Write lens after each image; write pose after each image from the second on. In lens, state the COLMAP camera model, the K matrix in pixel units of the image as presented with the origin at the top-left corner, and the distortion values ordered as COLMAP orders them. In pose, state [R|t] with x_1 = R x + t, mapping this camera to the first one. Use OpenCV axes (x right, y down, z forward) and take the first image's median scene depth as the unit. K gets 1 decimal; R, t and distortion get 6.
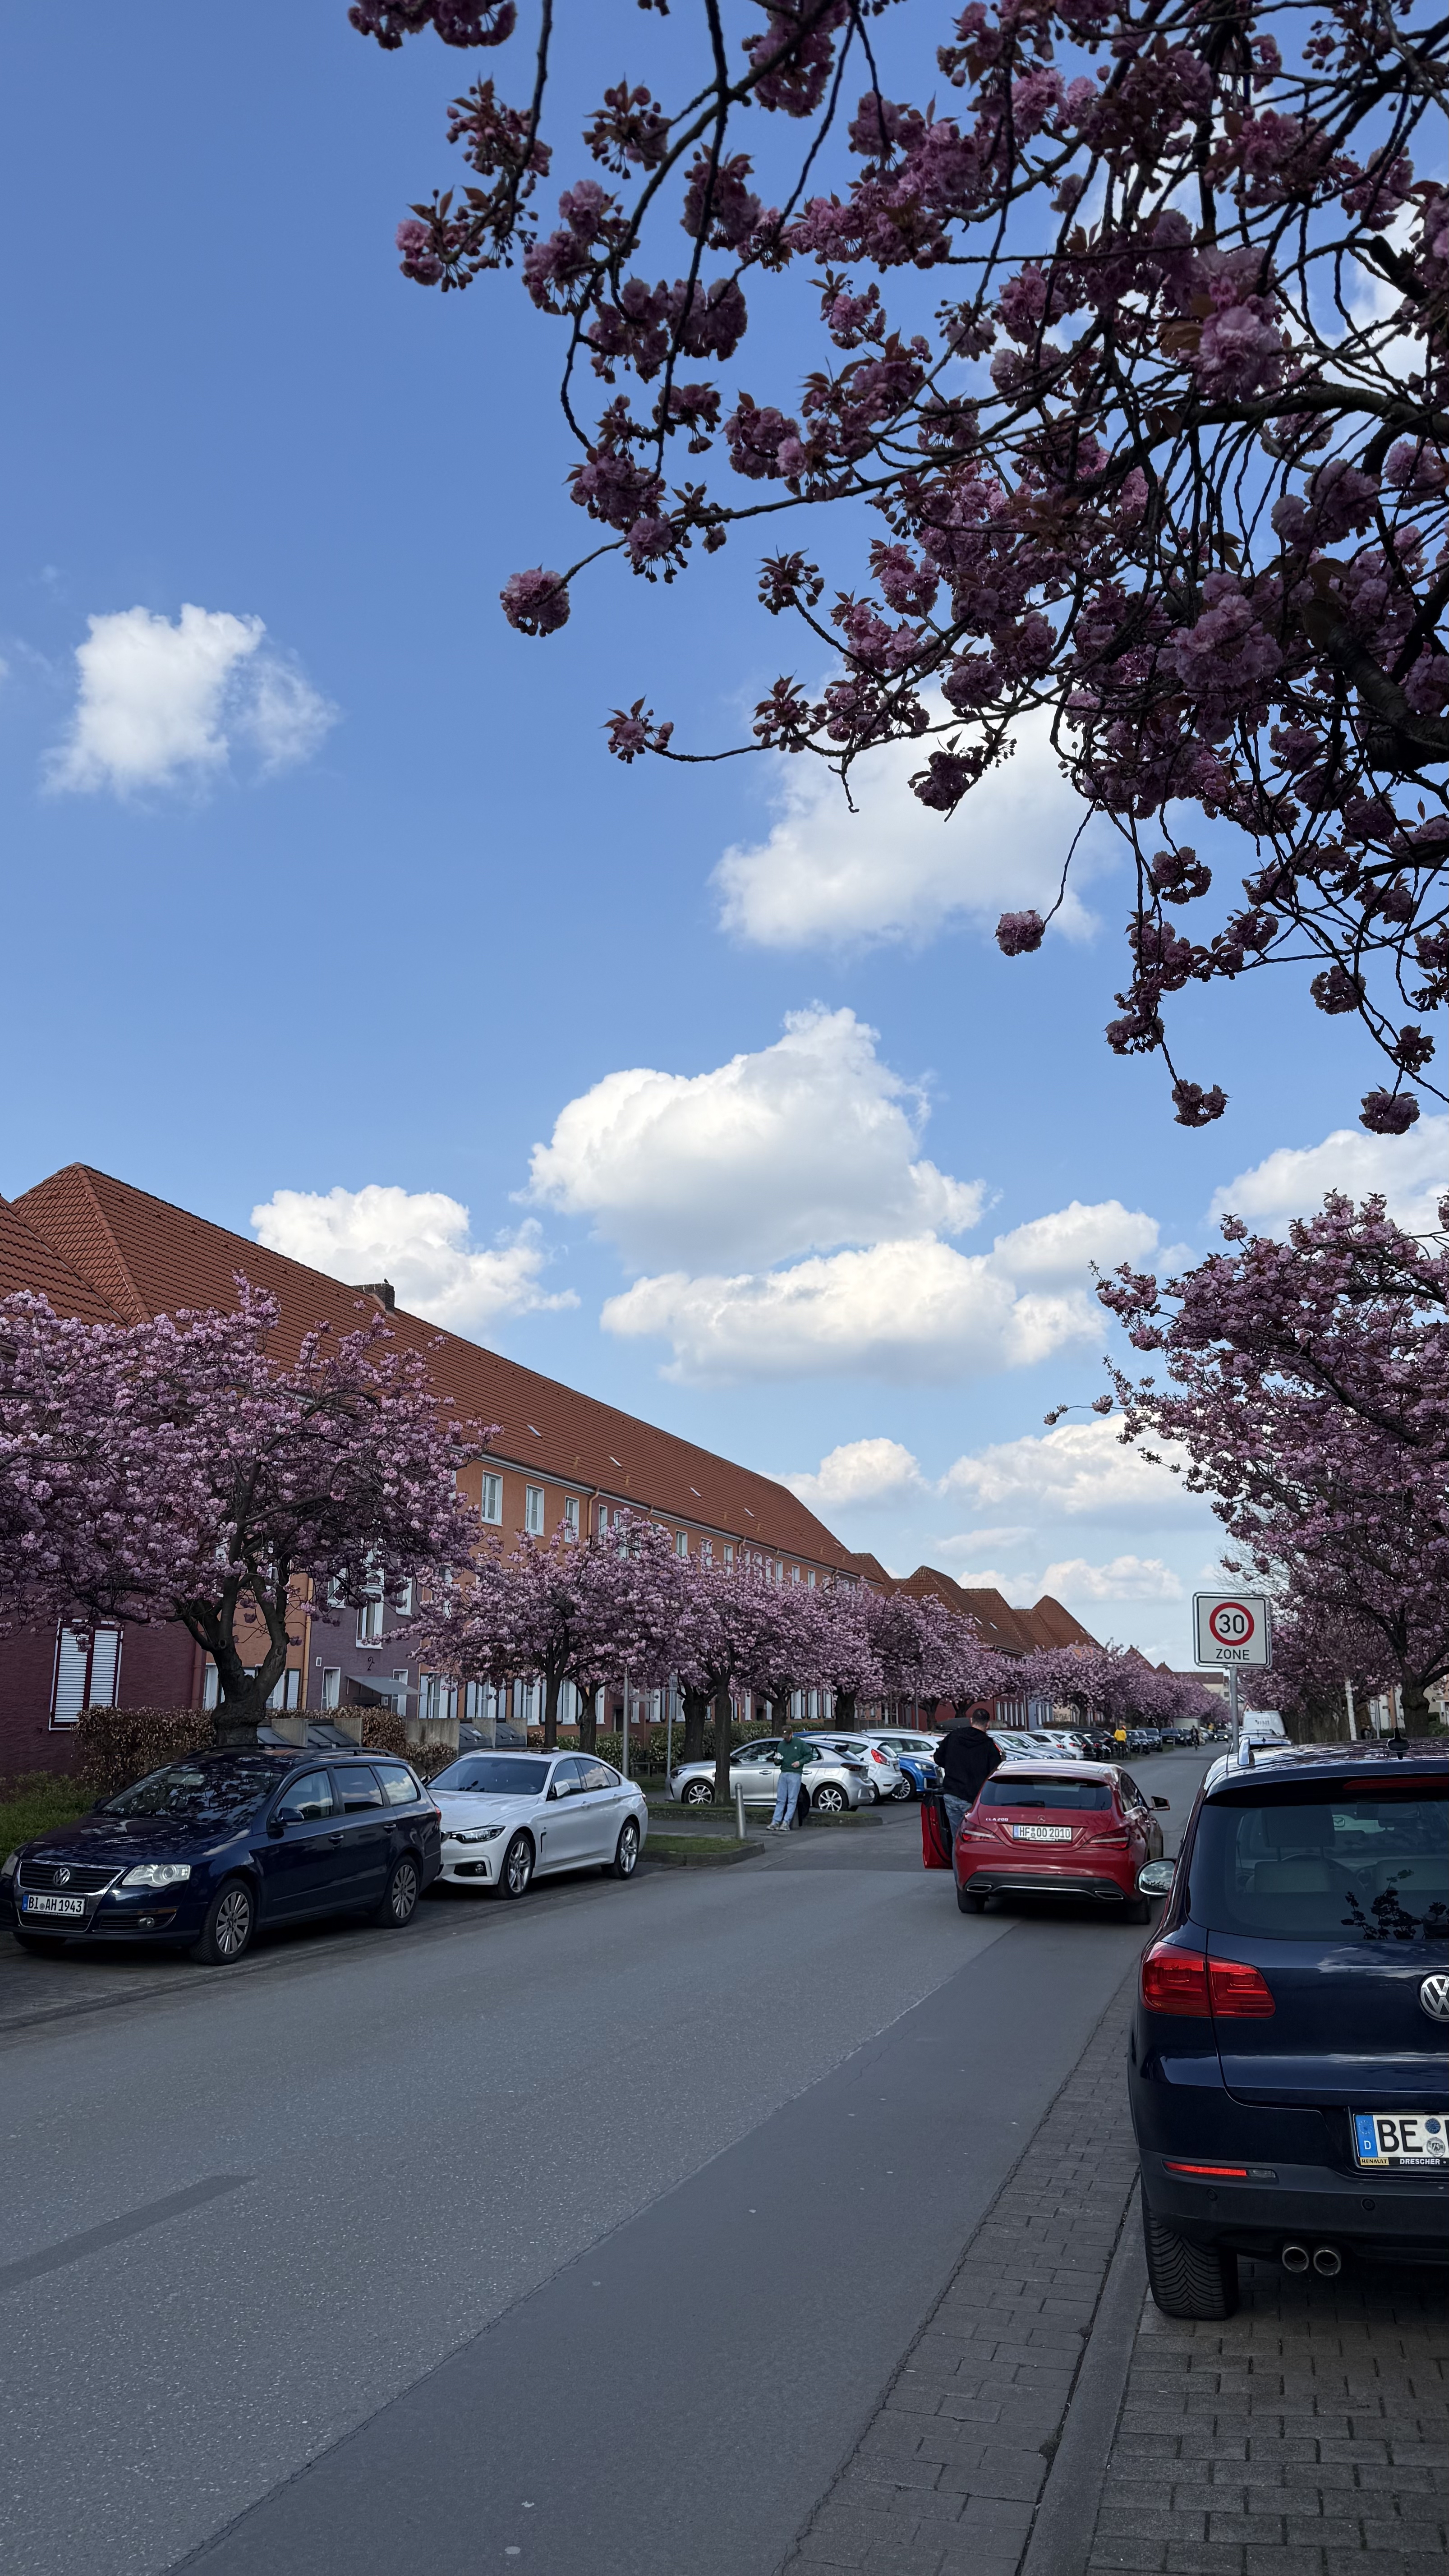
lens RADIAL K [[1808.3, 0, 722.5], [0, 1808.3, 1315.1], [0, 0, 1]] dist [0.095453, -0.097385]
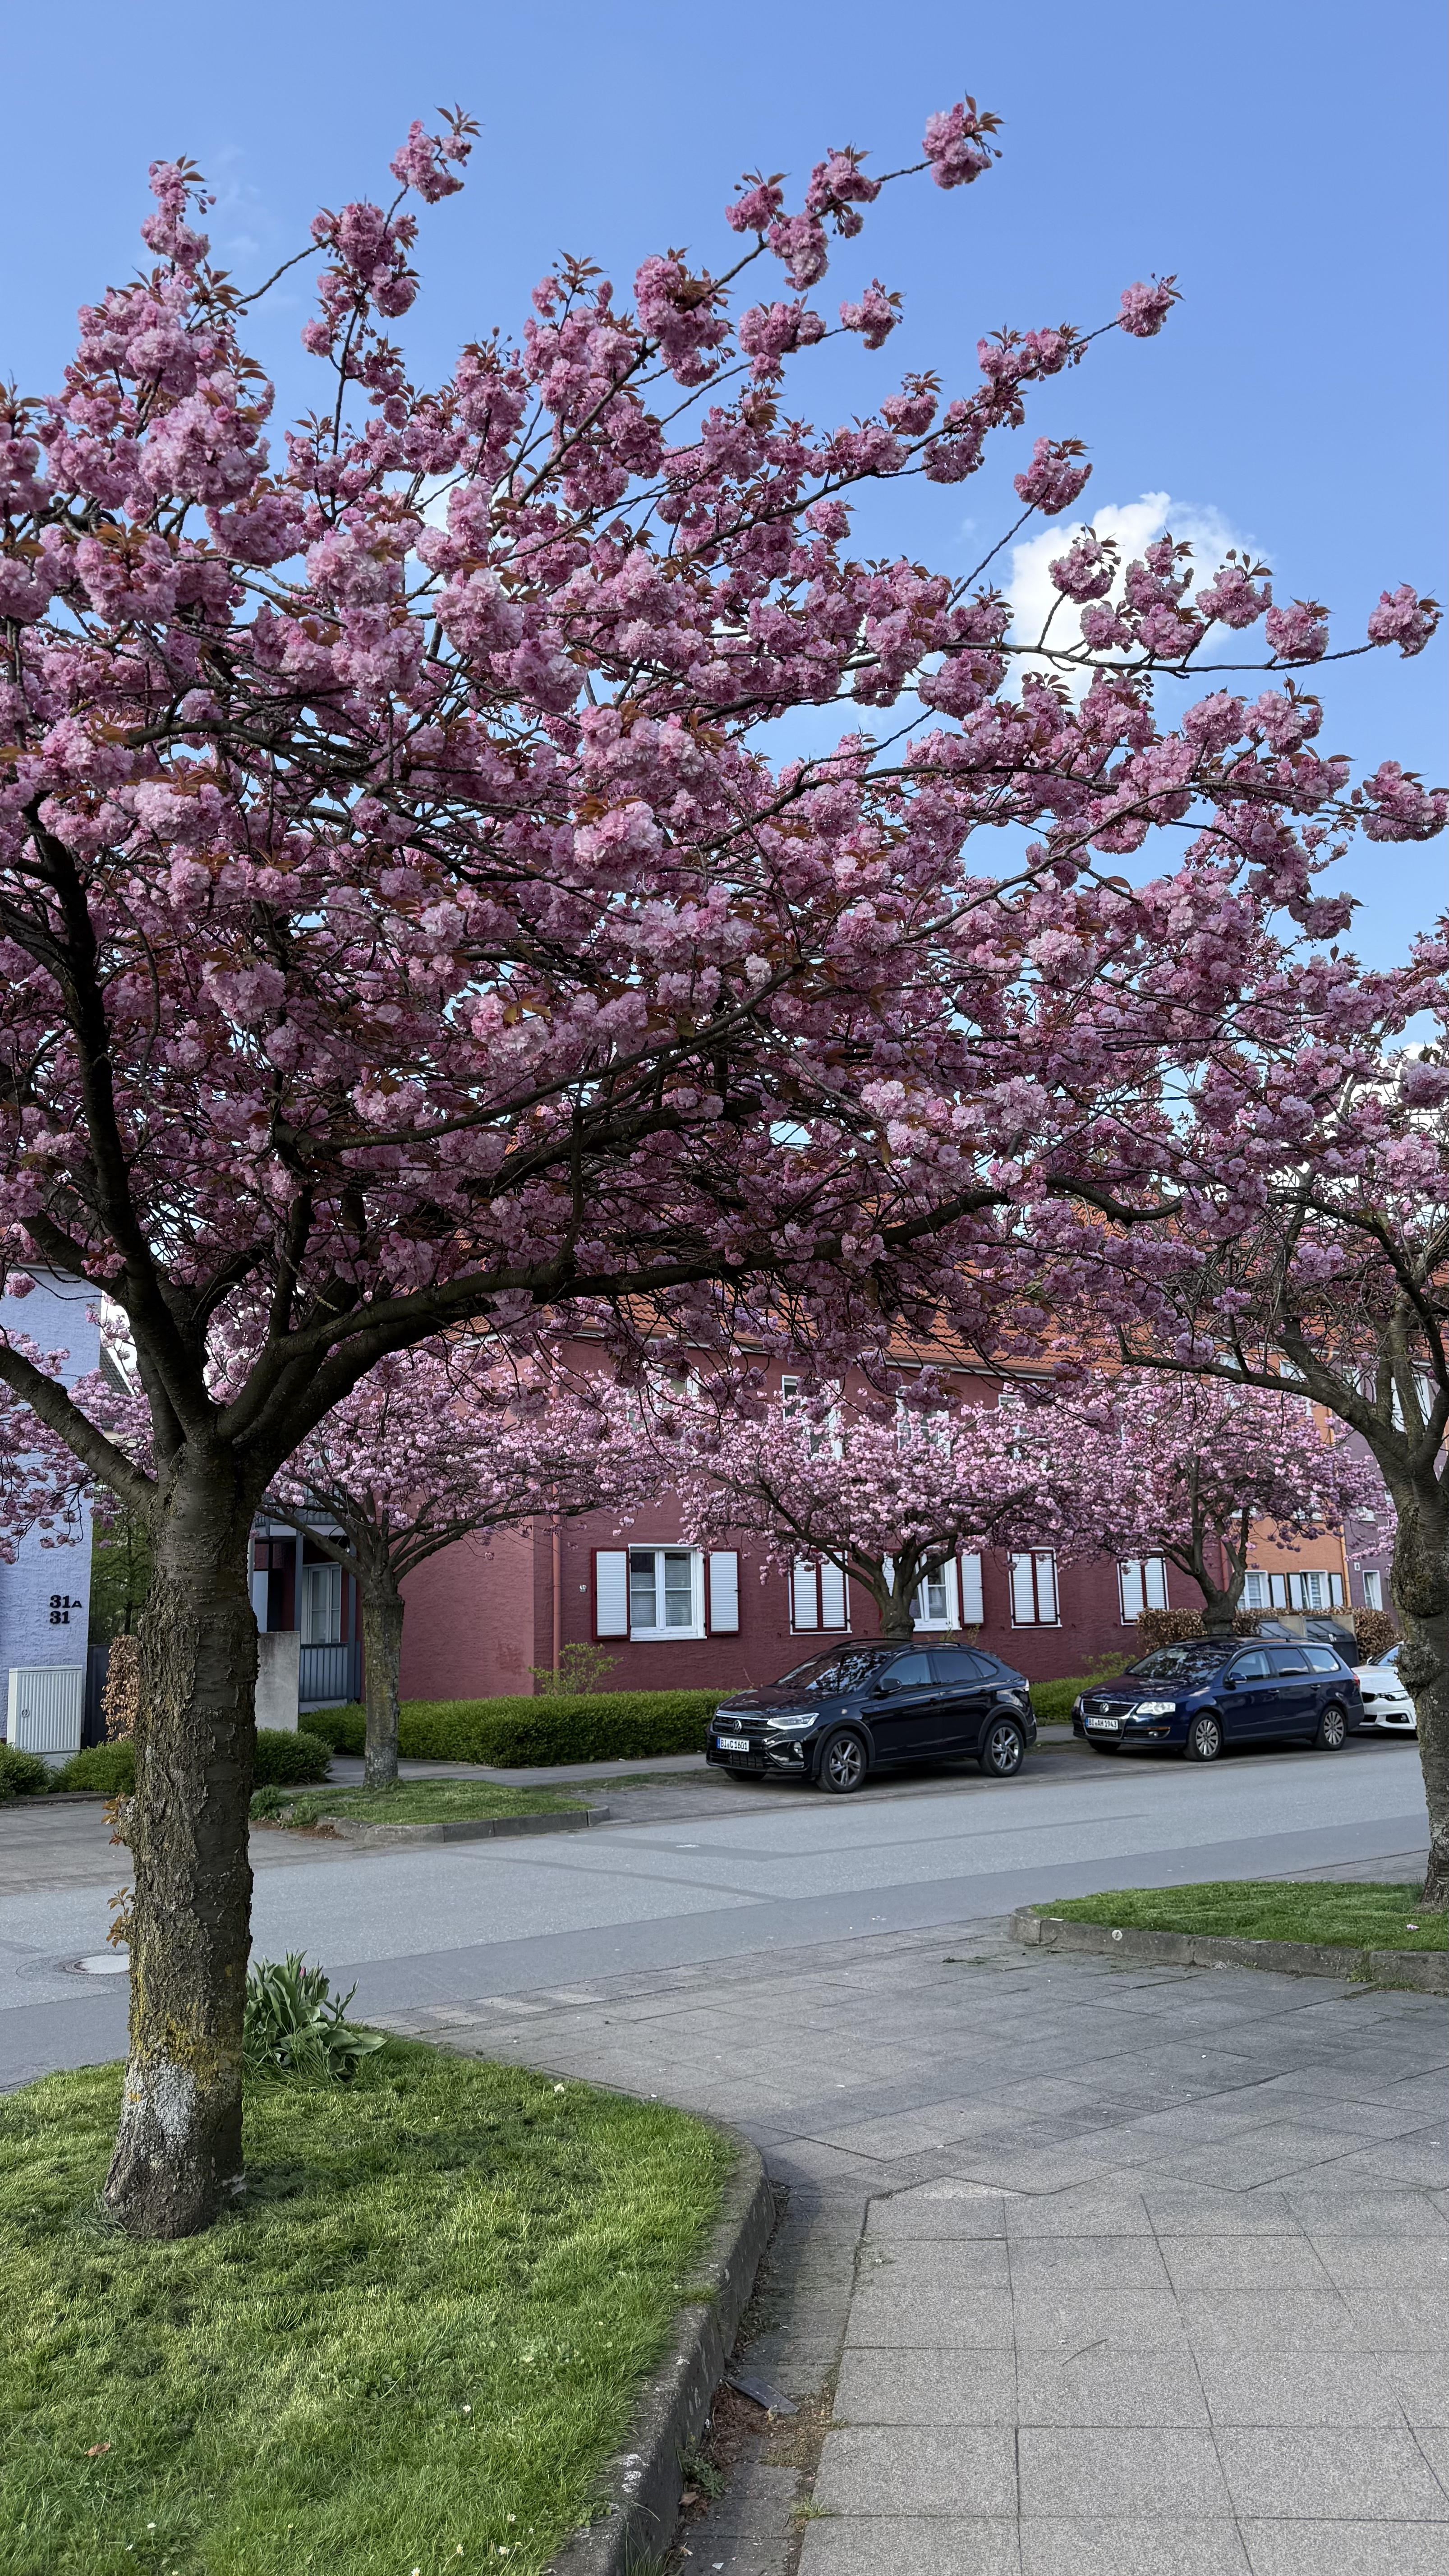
lens RADIAL K [[1808.3, 0, 722.5], [0, 1808.3, 1315.1], [0, 0, 1]] dist [0.095453, -0.097385]
pose [[0.827296, -0.117678, -0.549303, 0.056001], [0.149439, 0.988682, 0.013261, -0.024139], [0.541526, -0.093059, 0.835518, -0.102986]]
